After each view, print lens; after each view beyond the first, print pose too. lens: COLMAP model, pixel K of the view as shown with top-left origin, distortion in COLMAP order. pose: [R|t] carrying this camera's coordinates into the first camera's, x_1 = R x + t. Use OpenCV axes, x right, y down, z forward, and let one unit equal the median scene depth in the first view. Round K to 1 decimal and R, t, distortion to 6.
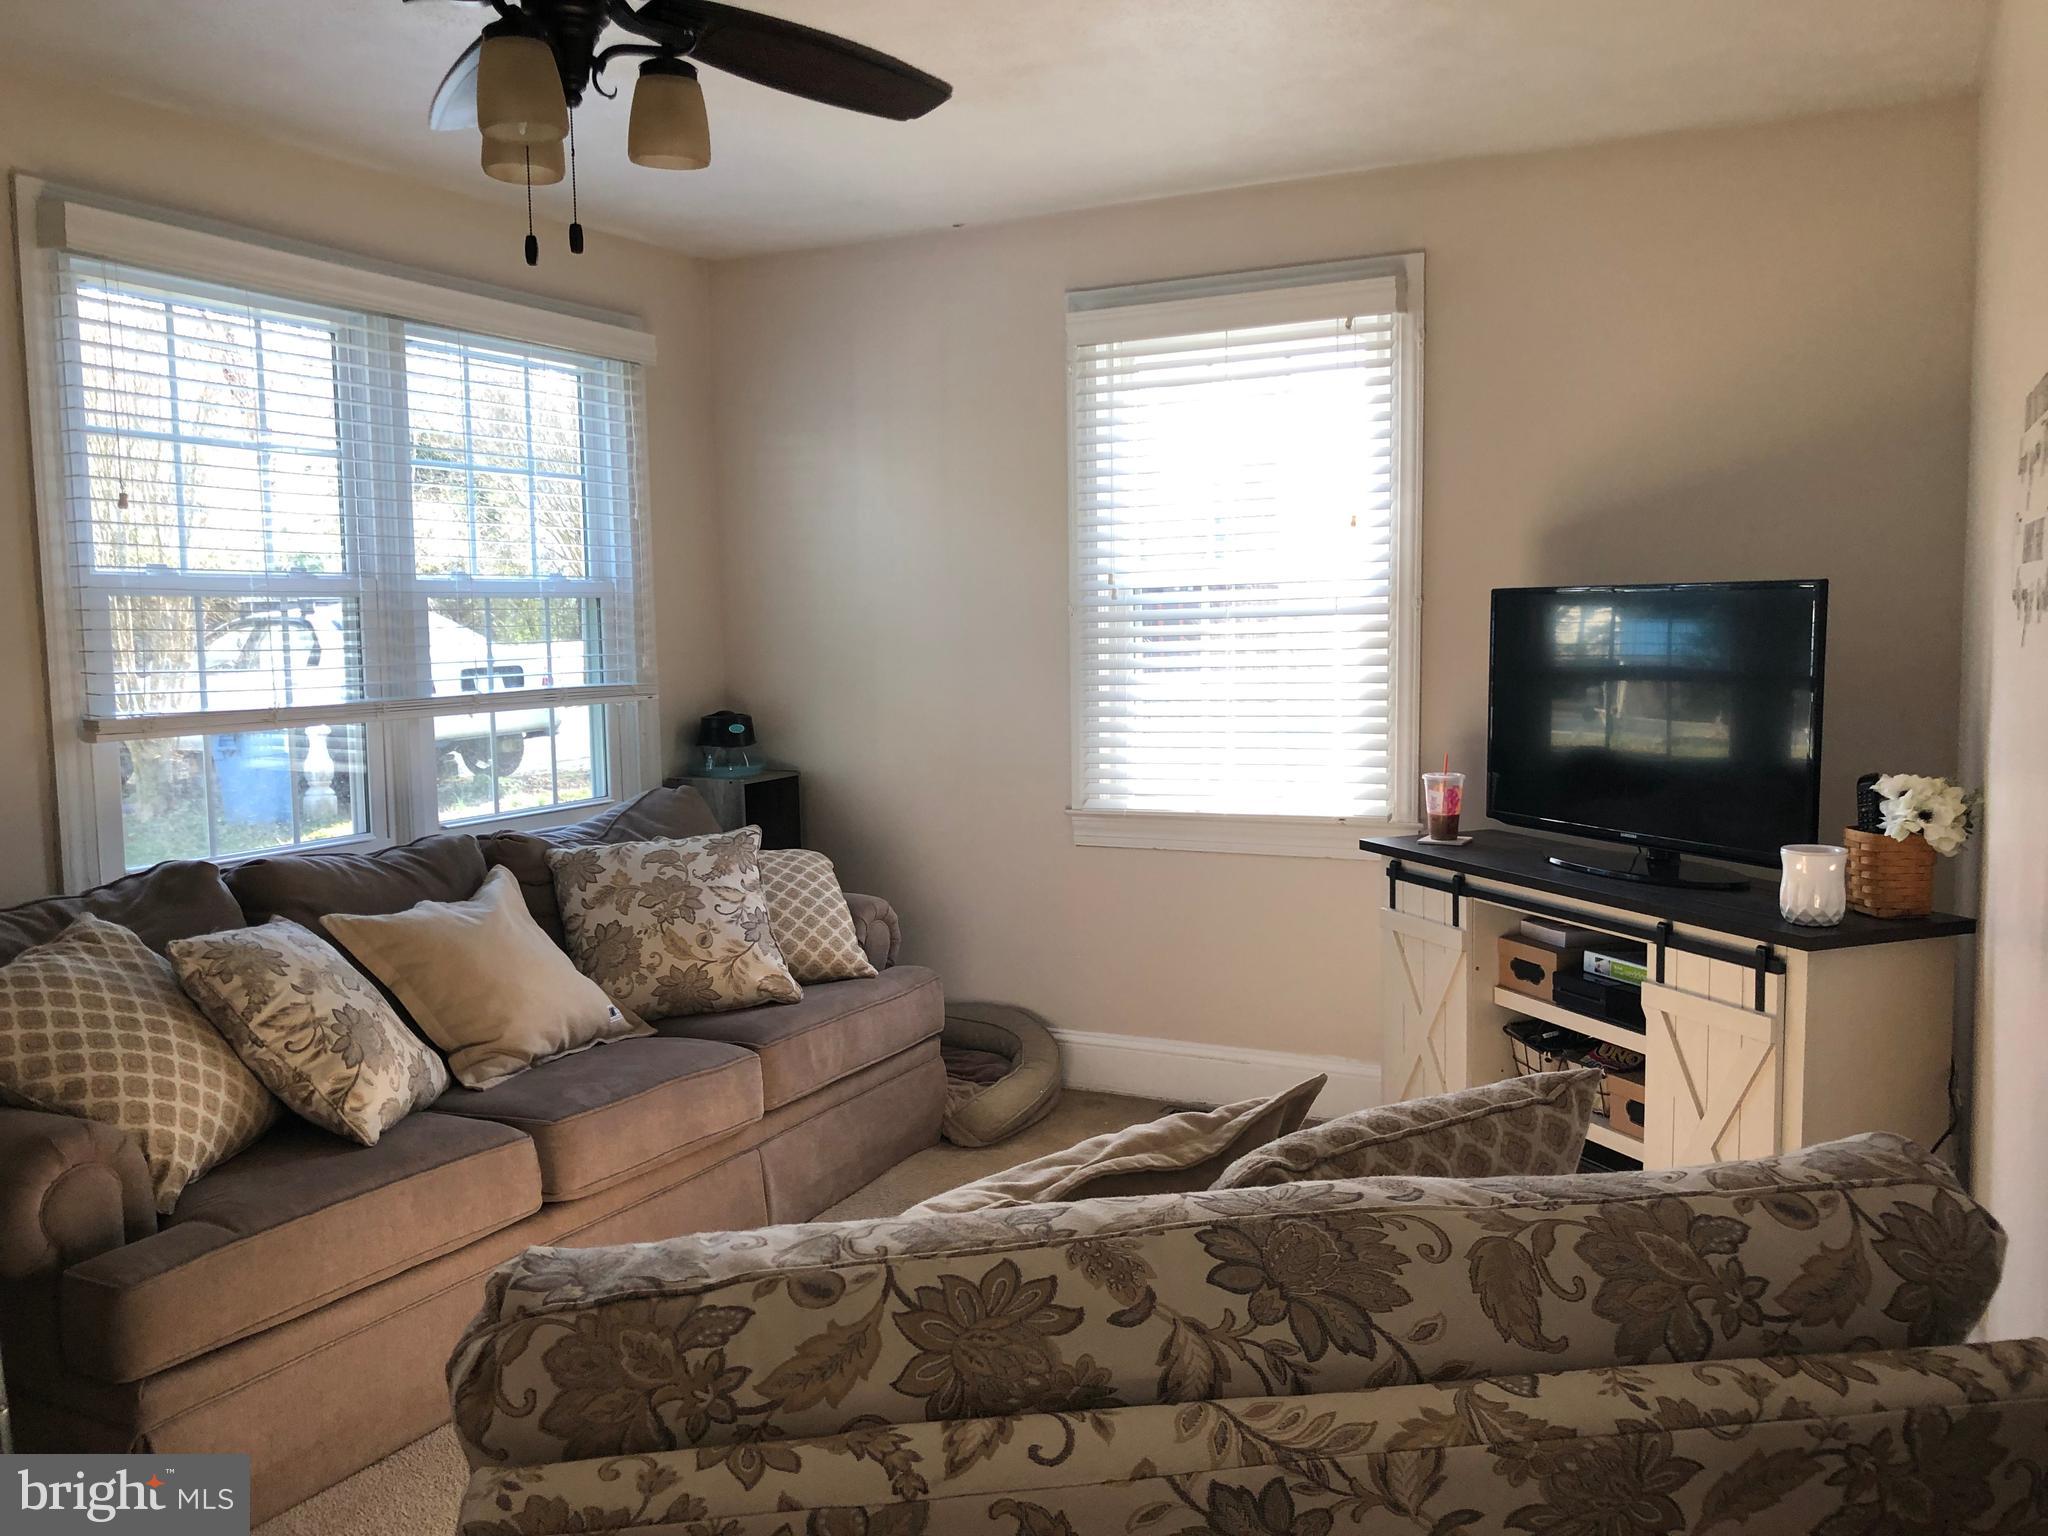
lens RADIAL K [[1668.5, 0, 1030.3], [0, 1668.5, 777.5], [0, 0, 1]] dist [0.041811, -0.005767]
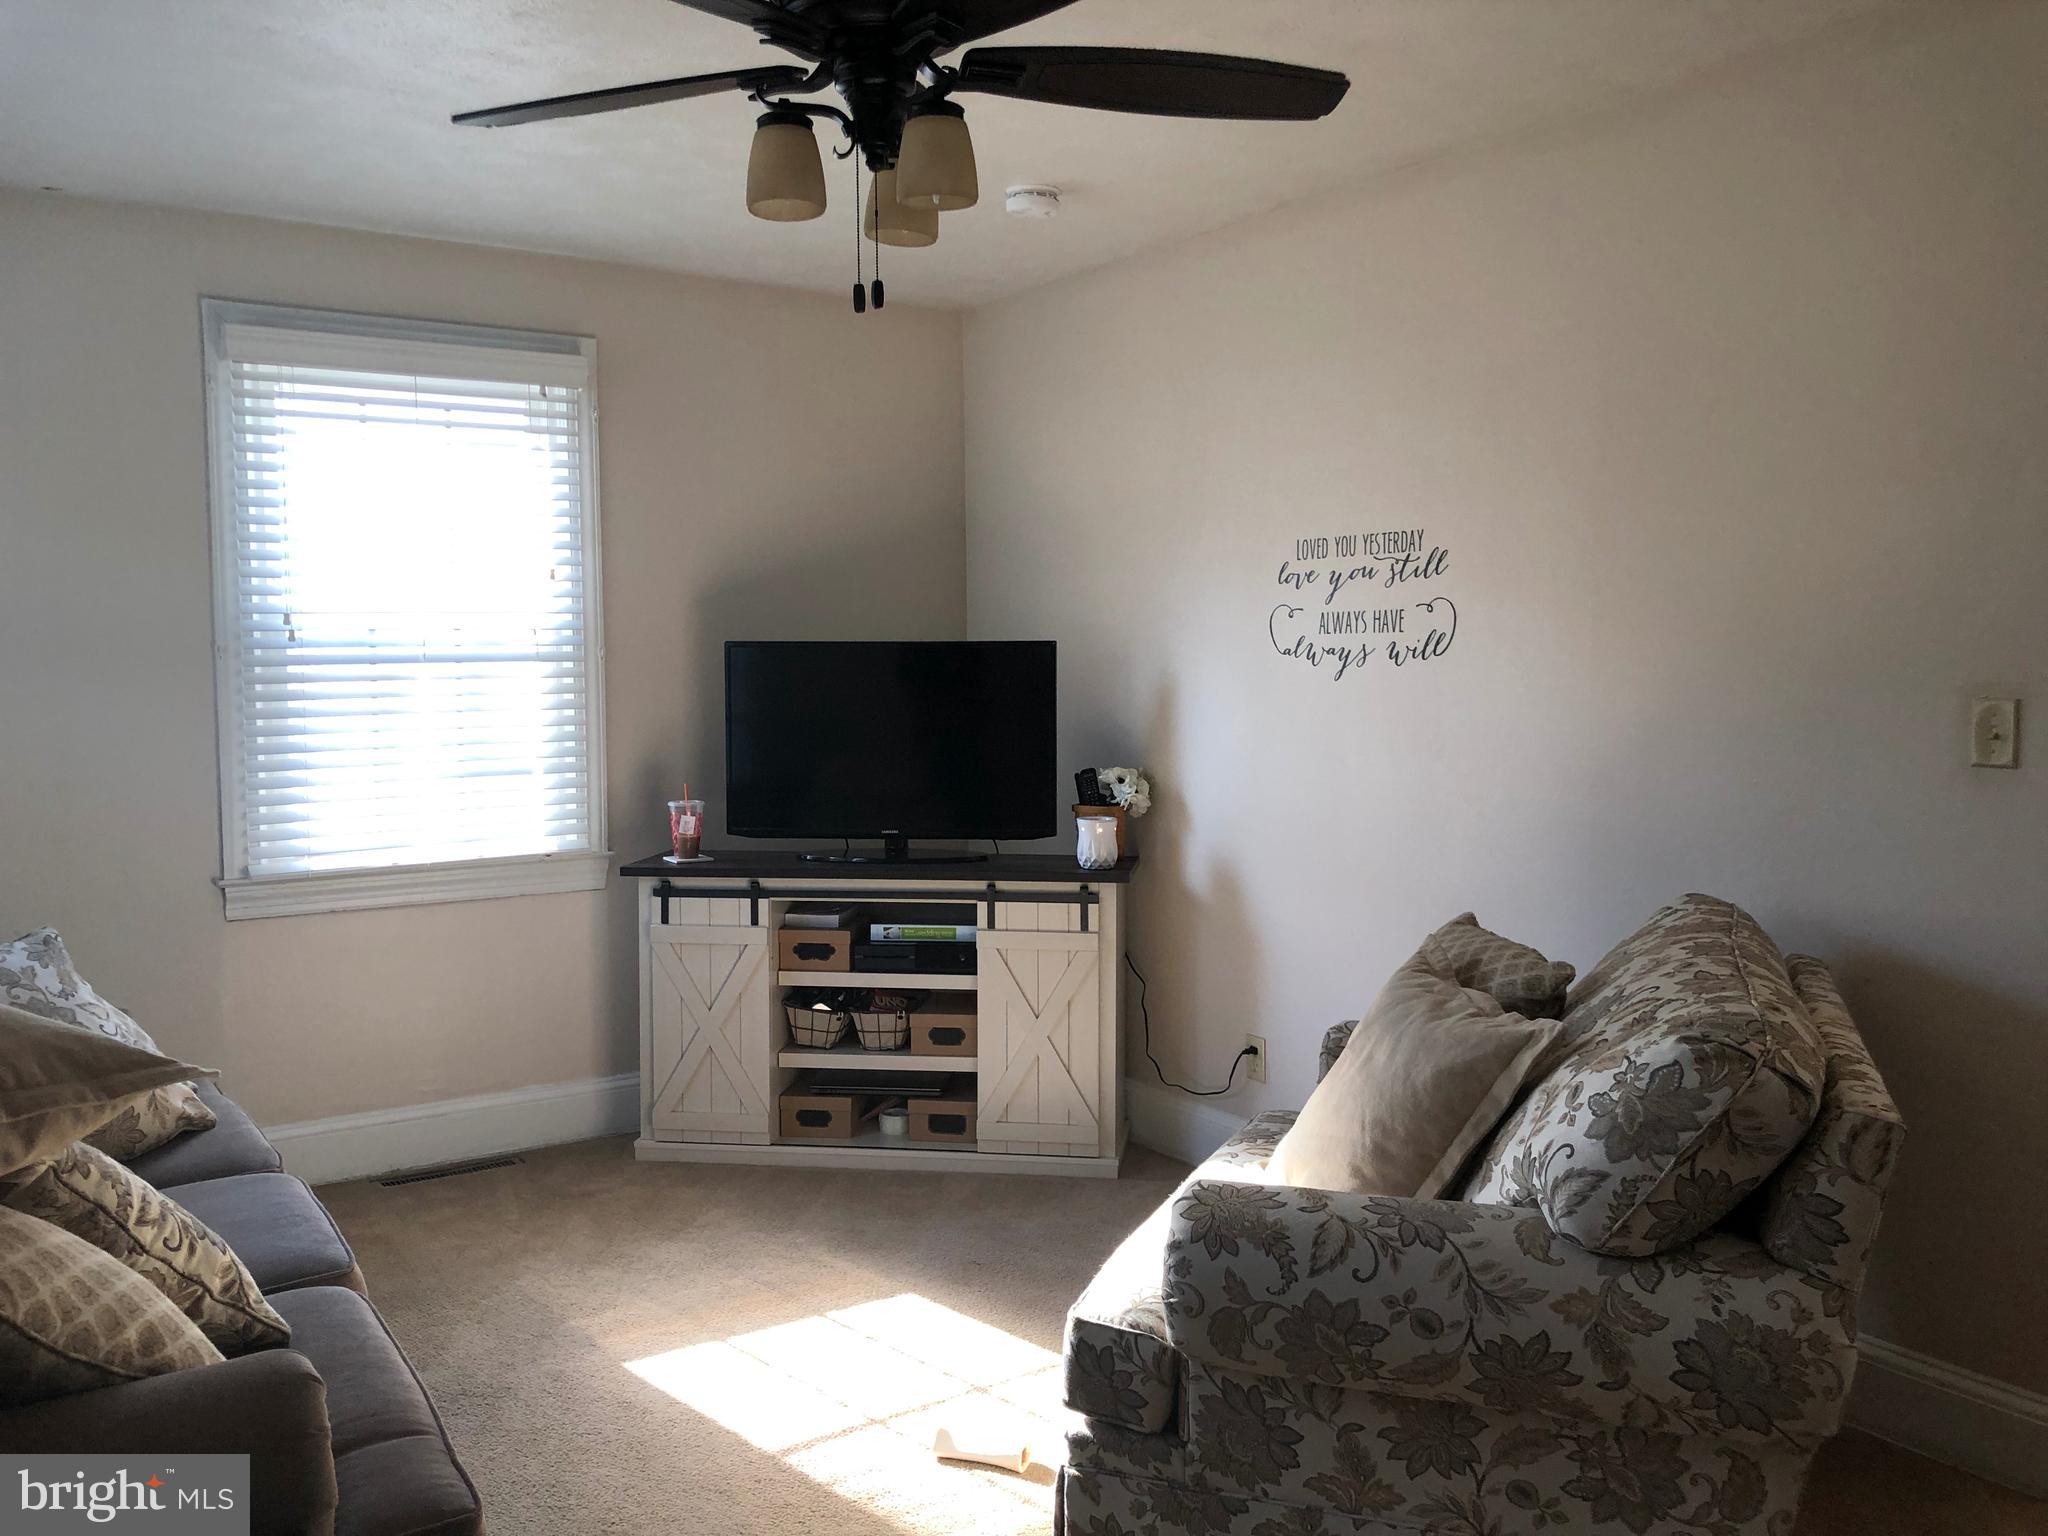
lens RADIAL K [[1668.5, 0, 1019.0], [0, 1668.5, 749.7], [0, 0, 1]] dist [0.041811, -0.005767]
pose [[0.506885, -0.036857, 0.861225, -0.629307], [0.082248, 0.996595, -0.005758, -0.011466], [-0.858081, 0.073752, 0.508191, 0.223334]]
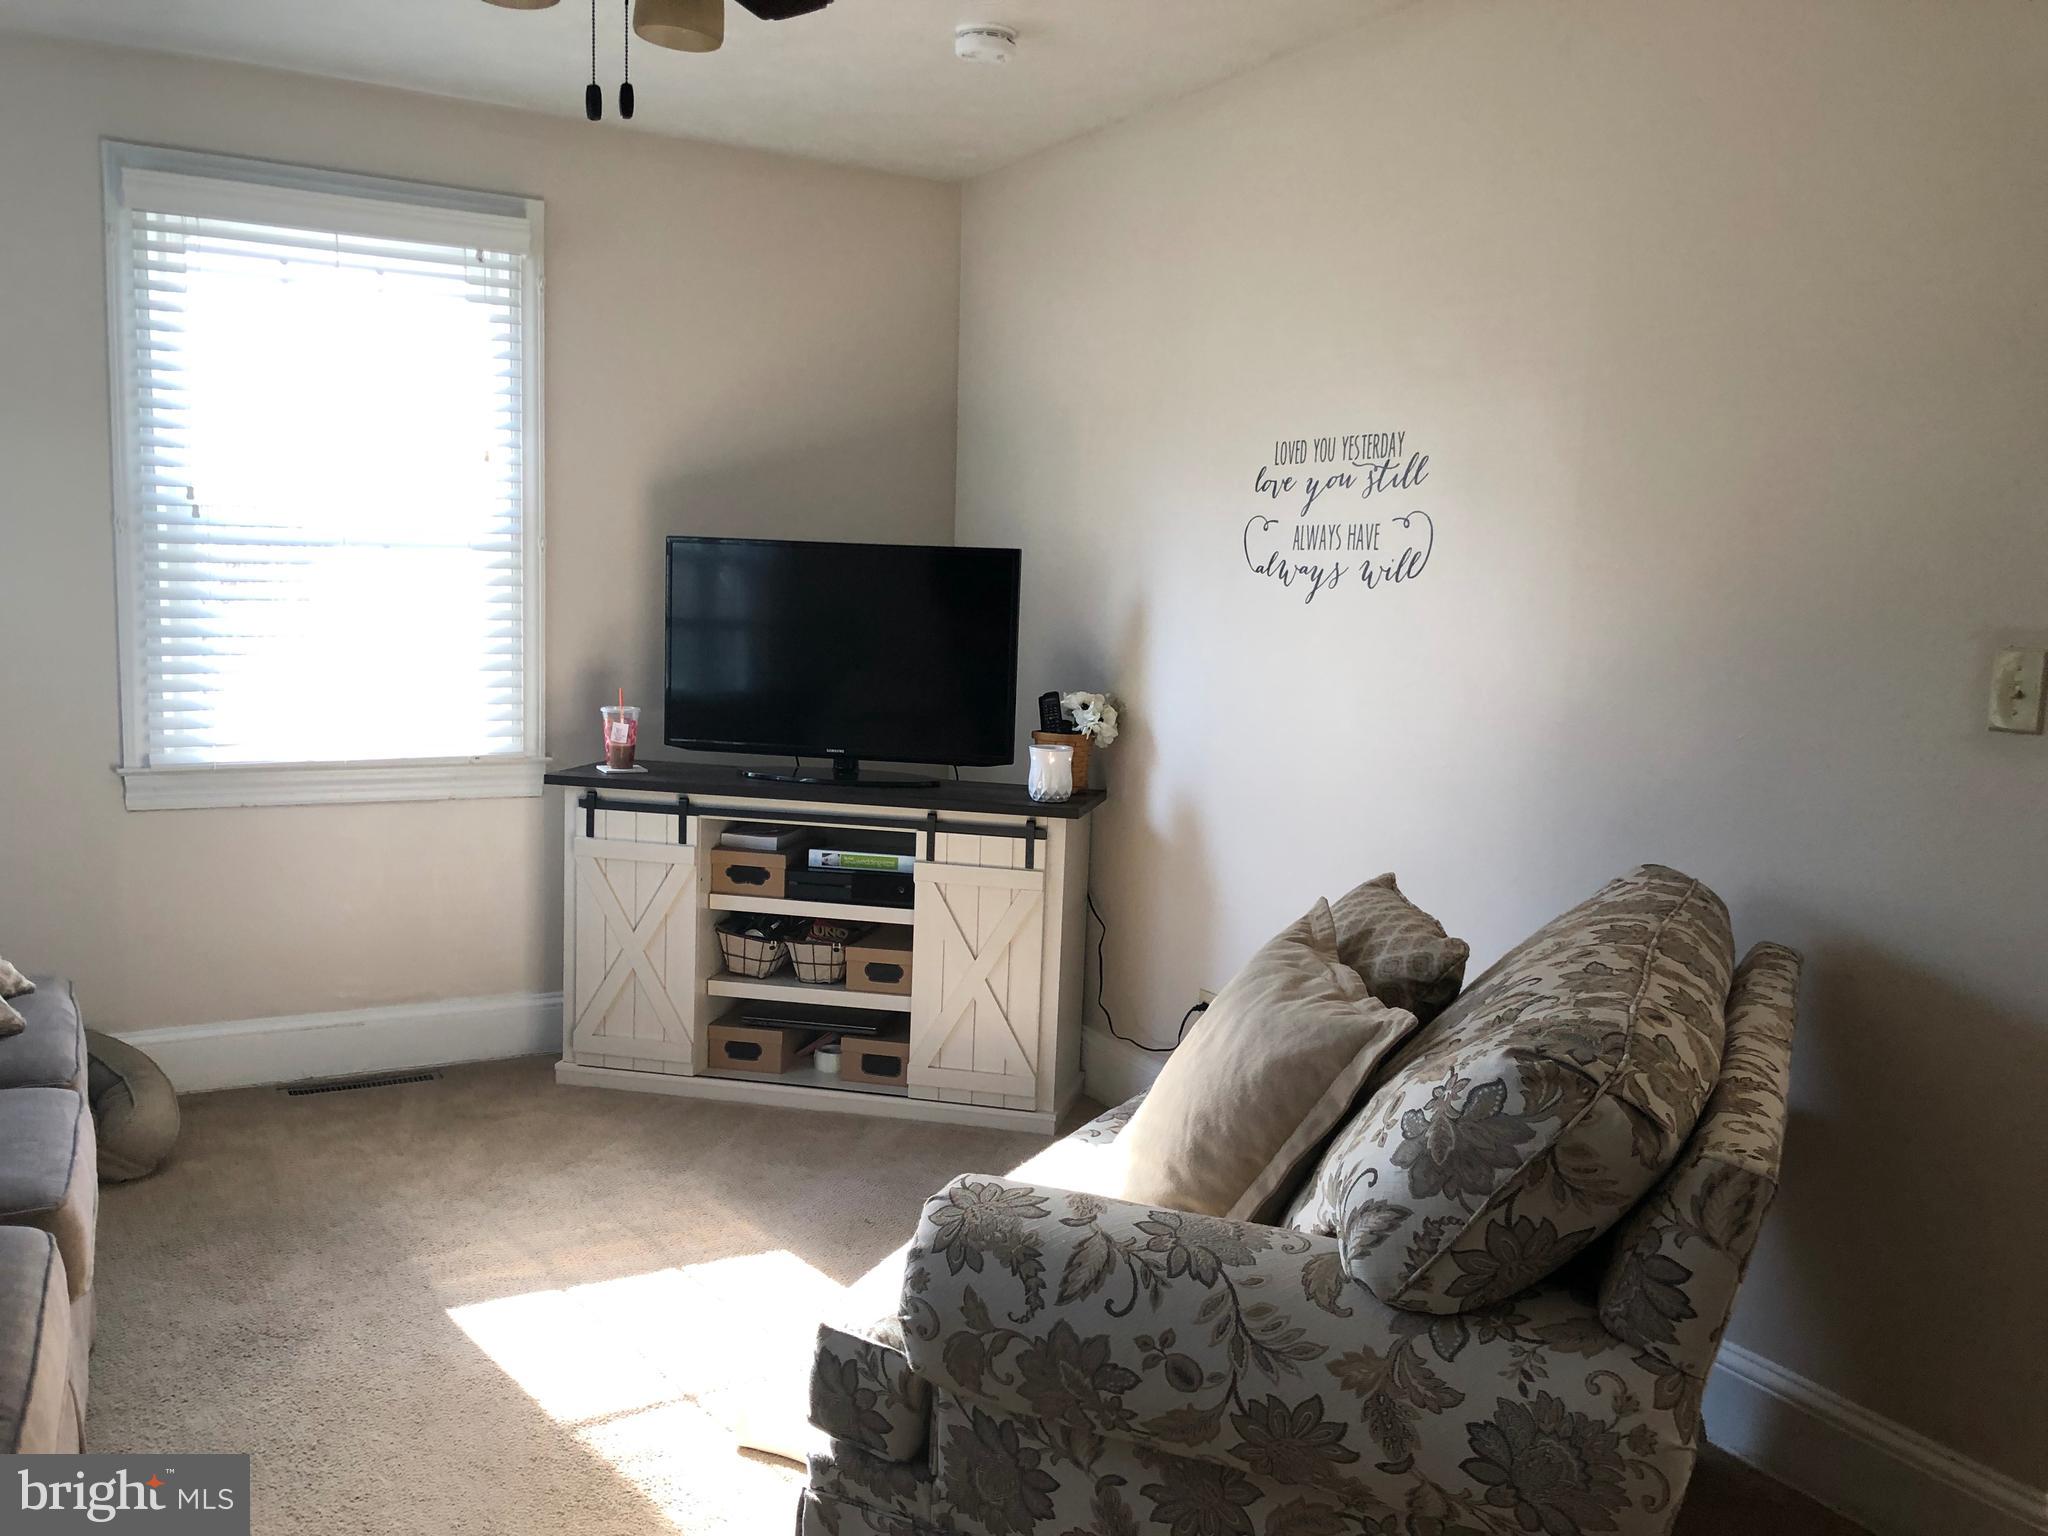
lens RADIAL K [[1668.5, 0, 1022.3], [0, 1668.5, 768.5], [0, 0, 1]] dist [0.041811, -0.005767]
pose [[0.574469, -0.061020, 0.816248, -0.486583], [0.039169, 0.998124, 0.047050, -0.002900], [-0.817588, 0.004943, 0.575782, 0.178033]]
